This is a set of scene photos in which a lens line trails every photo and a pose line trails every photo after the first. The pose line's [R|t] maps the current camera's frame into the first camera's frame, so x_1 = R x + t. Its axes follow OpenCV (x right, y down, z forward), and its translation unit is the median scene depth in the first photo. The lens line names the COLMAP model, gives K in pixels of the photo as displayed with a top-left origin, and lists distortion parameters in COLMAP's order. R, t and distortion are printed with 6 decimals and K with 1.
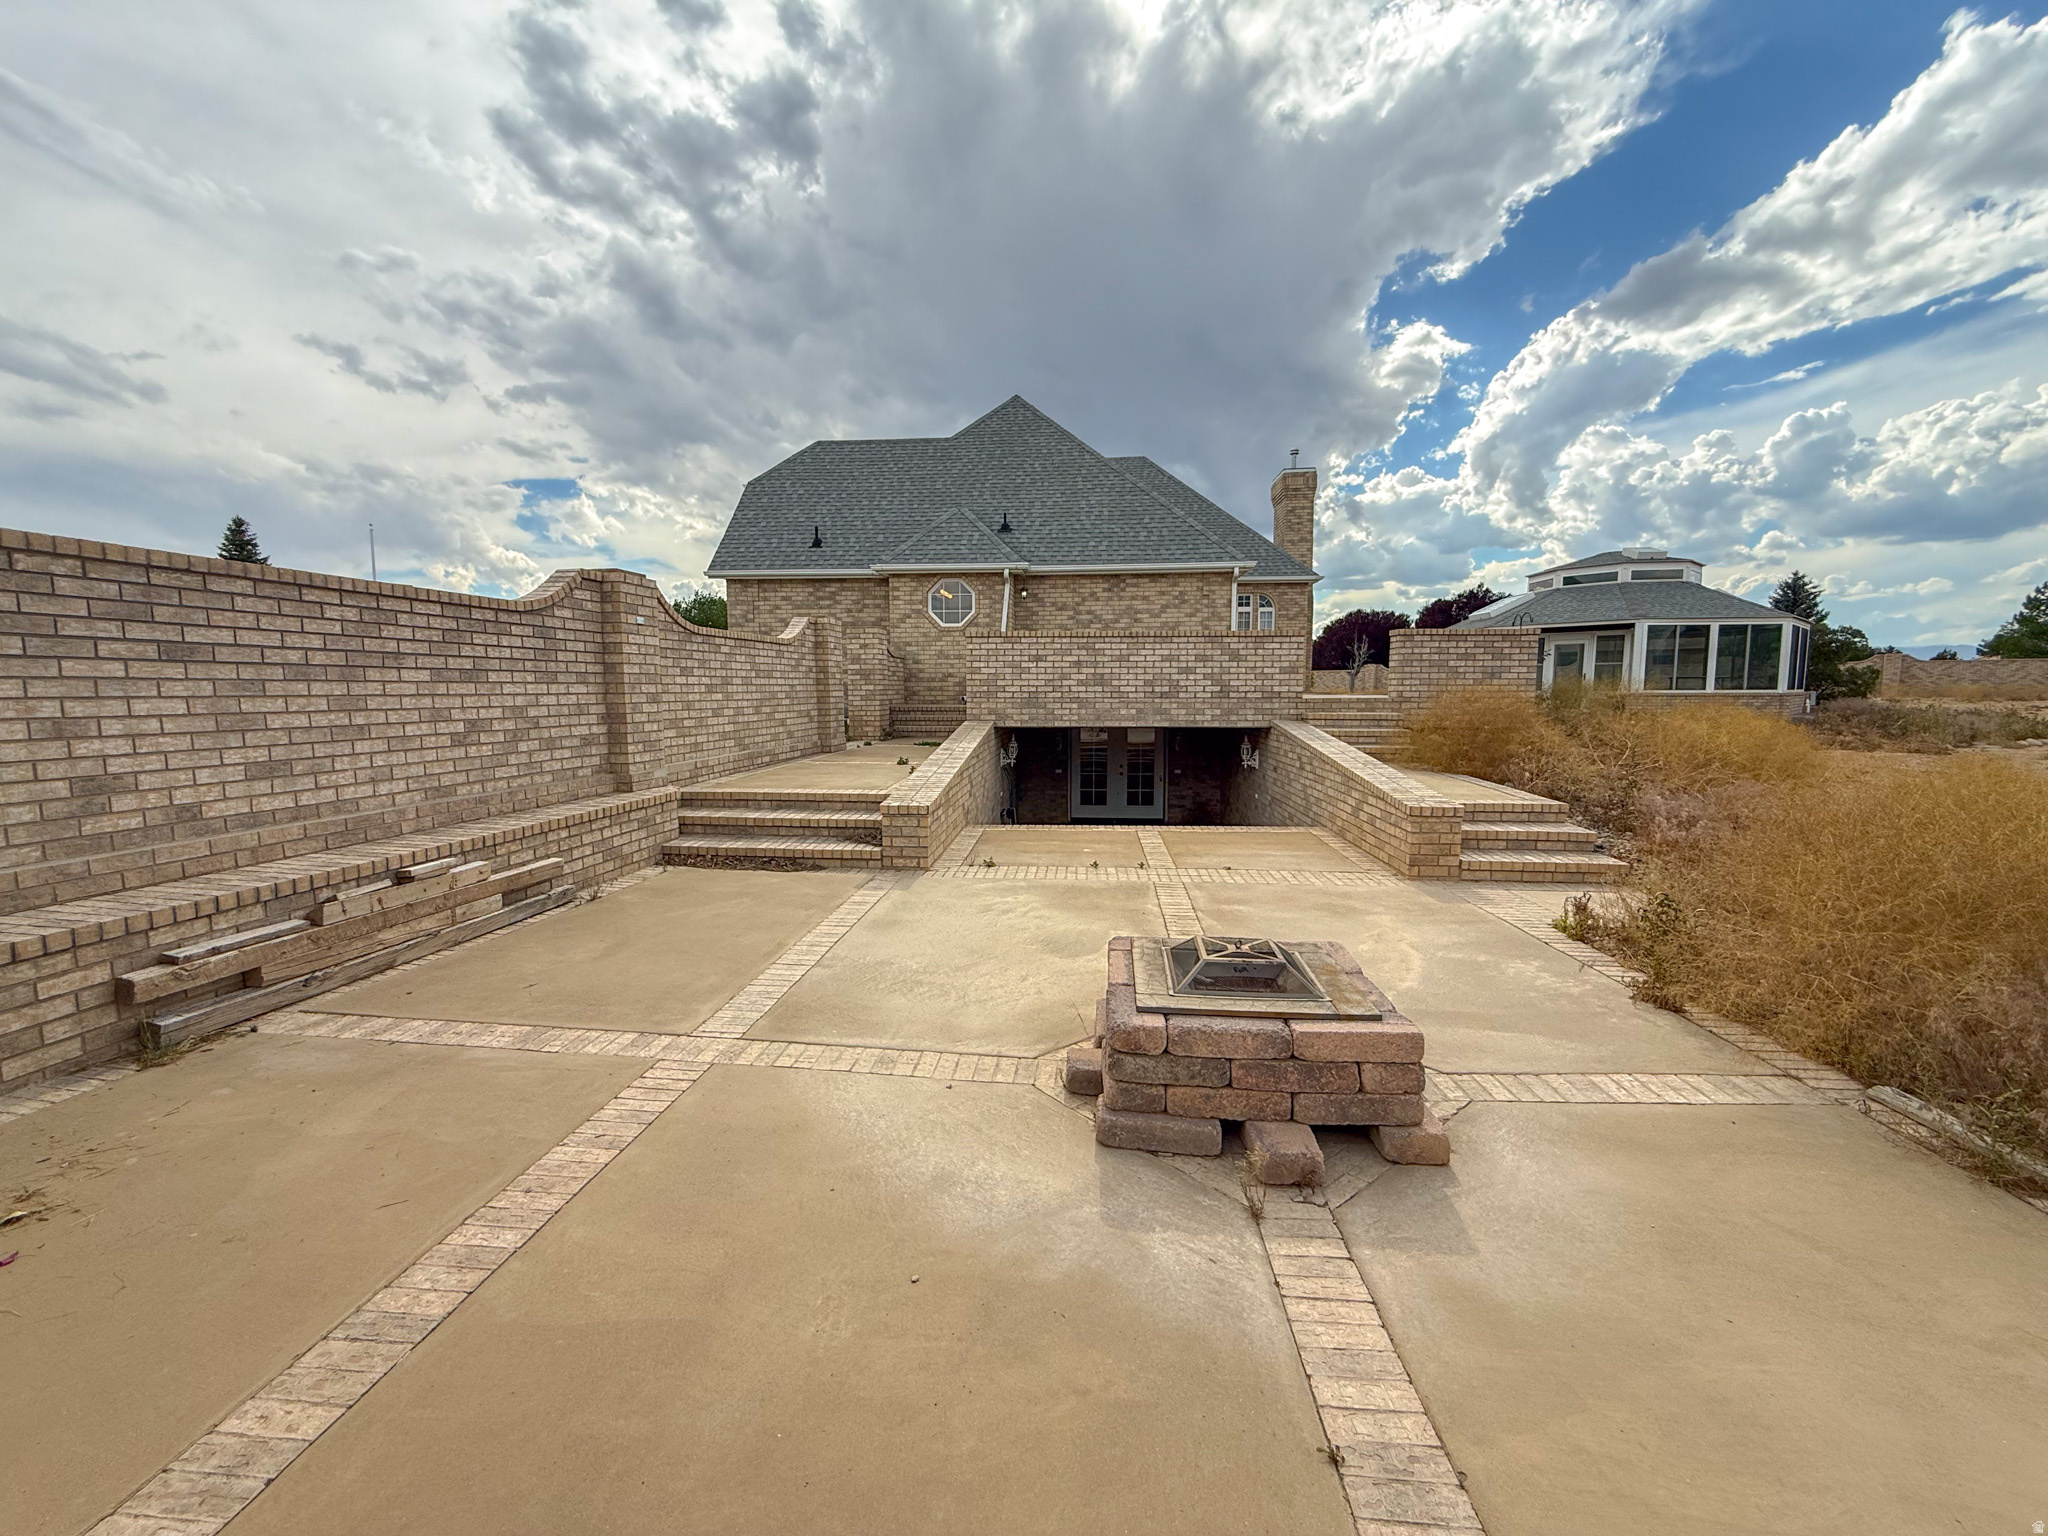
lens RADIAL K [[818.3, 0, 1019.0], [0, 818.3, 768.8], [0, 0, 1]] dist [-0.000047, 0.000118]
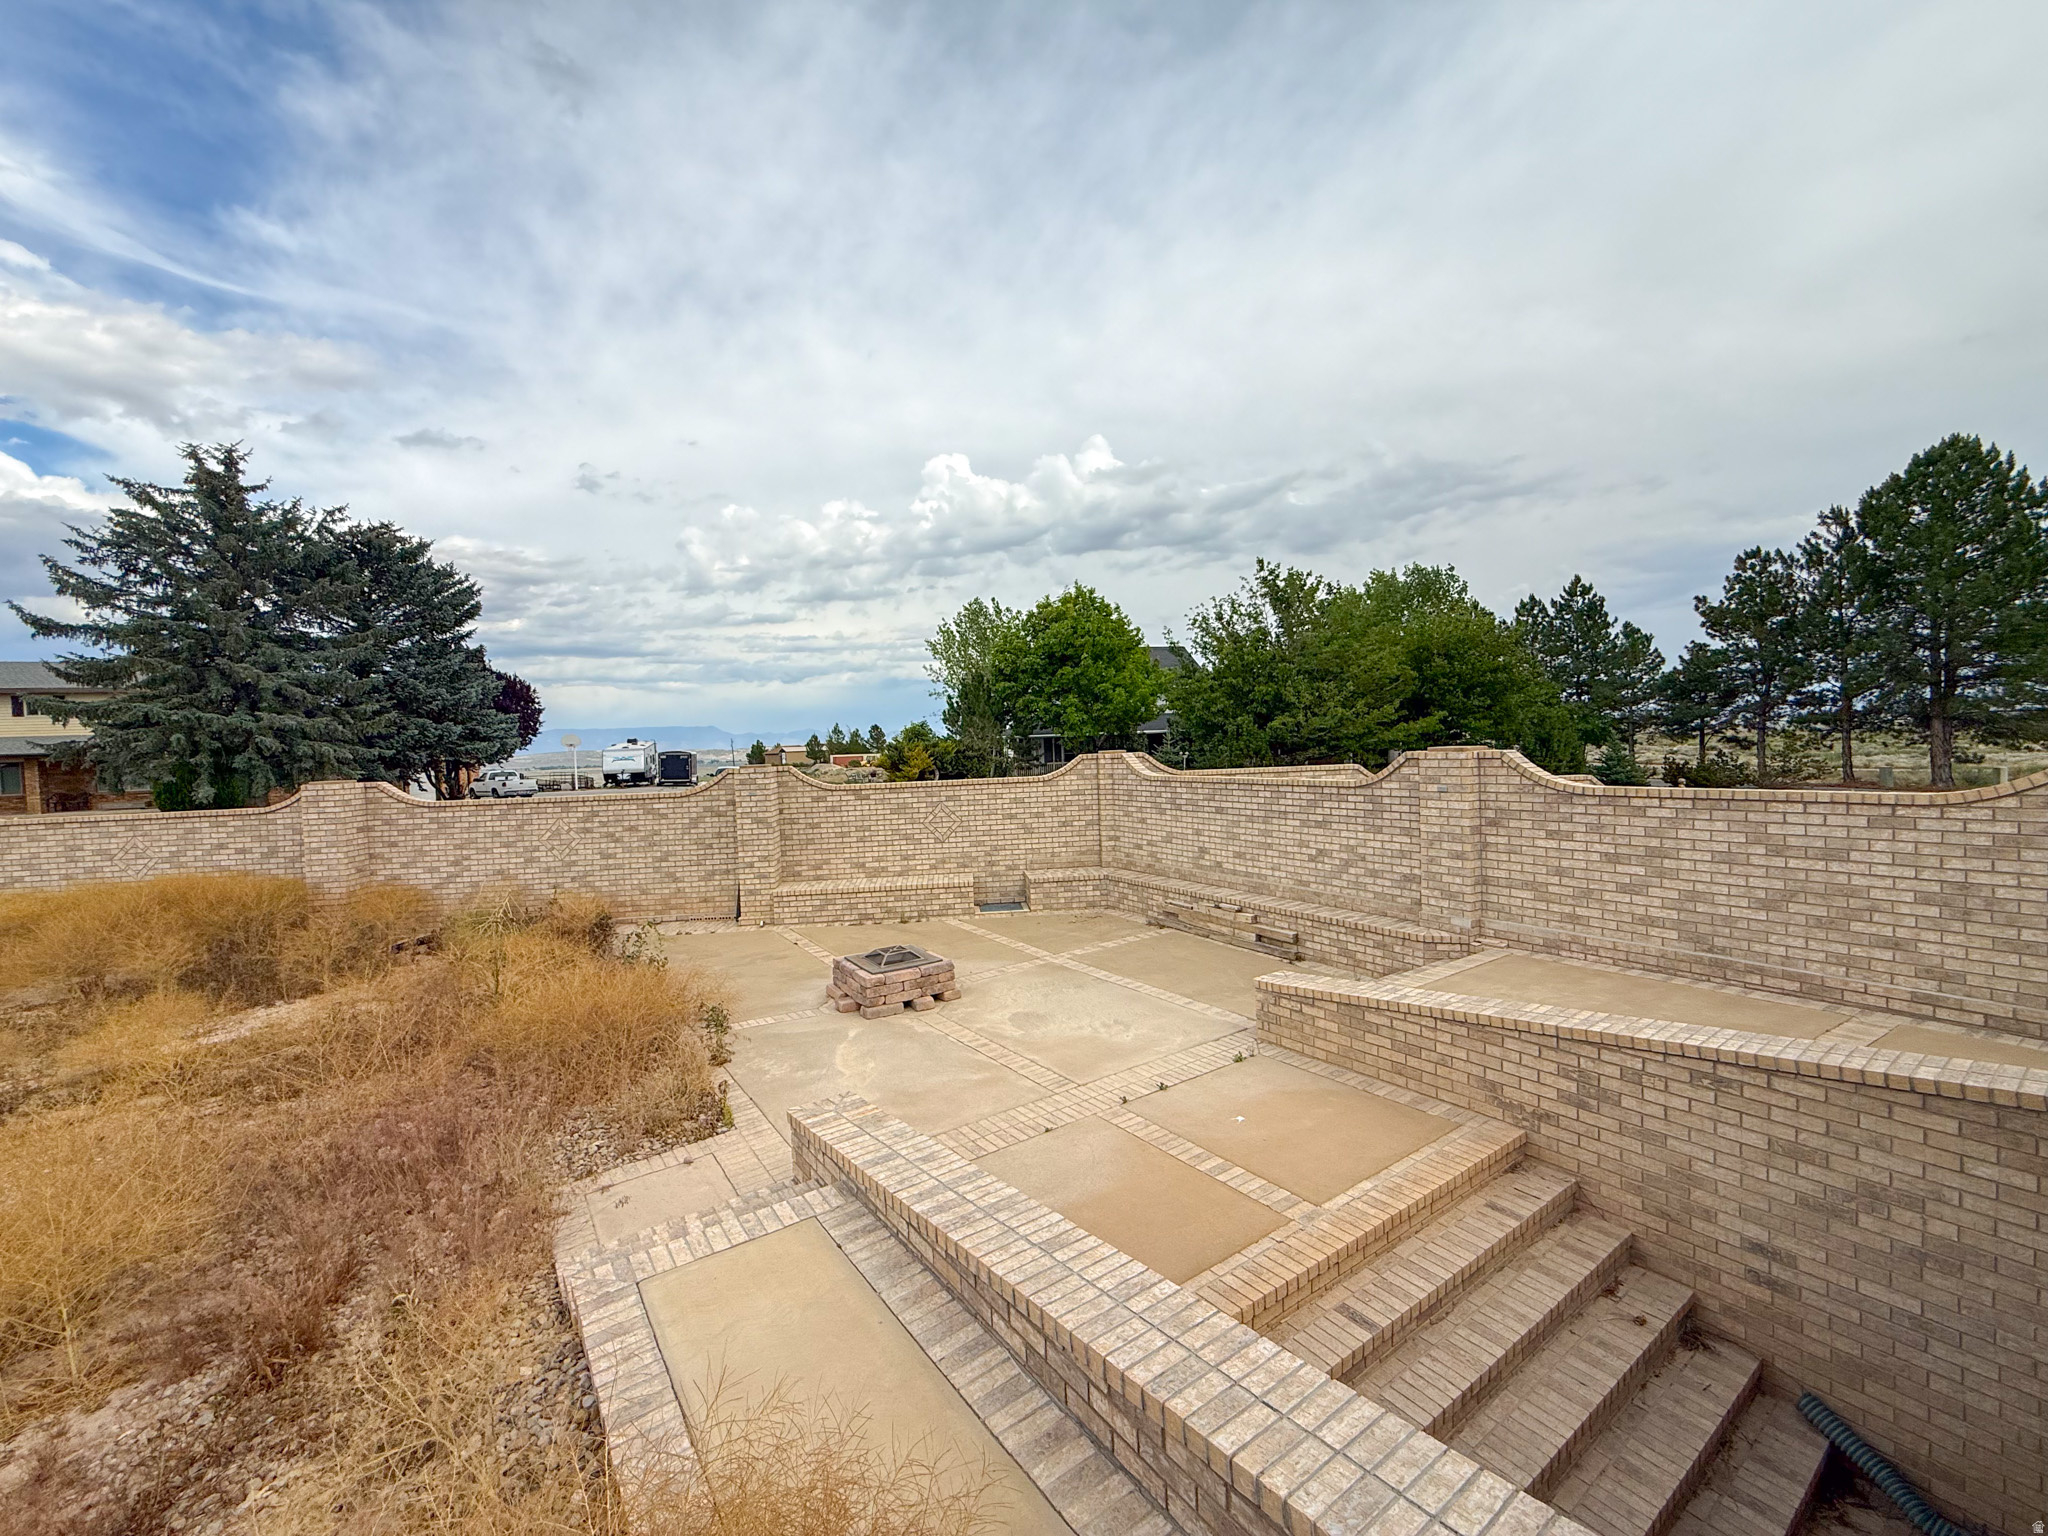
lens RADIAL K [[818.3, 0, 1019.0], [0, 818.3, 768.8], [0, 0, 1]] dist [-0.000047, 0.000118]
pose [[-0.774702, 0.053555, -0.630054, 0.904409], [-0.021040, 0.993672, 0.110333, -0.391879], [0.631976, 0.098731, -0.768673, 1.819699]]
